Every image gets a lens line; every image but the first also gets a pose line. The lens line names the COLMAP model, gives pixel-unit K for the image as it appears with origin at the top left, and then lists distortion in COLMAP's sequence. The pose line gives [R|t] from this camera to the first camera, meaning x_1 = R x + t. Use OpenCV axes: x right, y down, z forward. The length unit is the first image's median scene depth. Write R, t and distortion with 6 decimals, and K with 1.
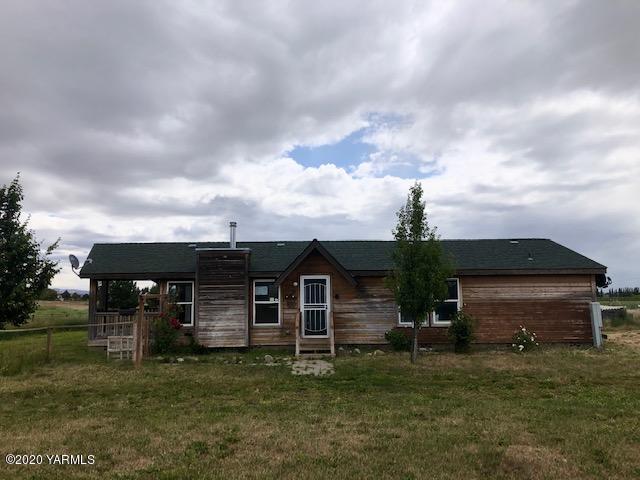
lens RADIAL K [[524.5, 0, 320.0], [0, 524.5, 240.0], [0, 0, 1]] dist [-0.011561, -0.006499]
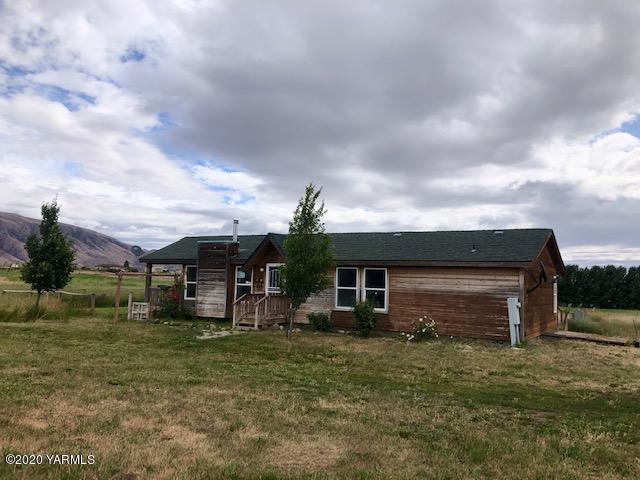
lens RADIAL K [[524.5, 0, 320.0], [0, 524.5, 240.0], [0, 0, 1]] dist [-0.011561, -0.006499]
pose [[0.855481, -0.005443, -0.517806, 0.697882], [0.013022, 0.999855, 0.011003, 0.002469], [0.517671, -0.016156, 0.855427, 0.031466]]
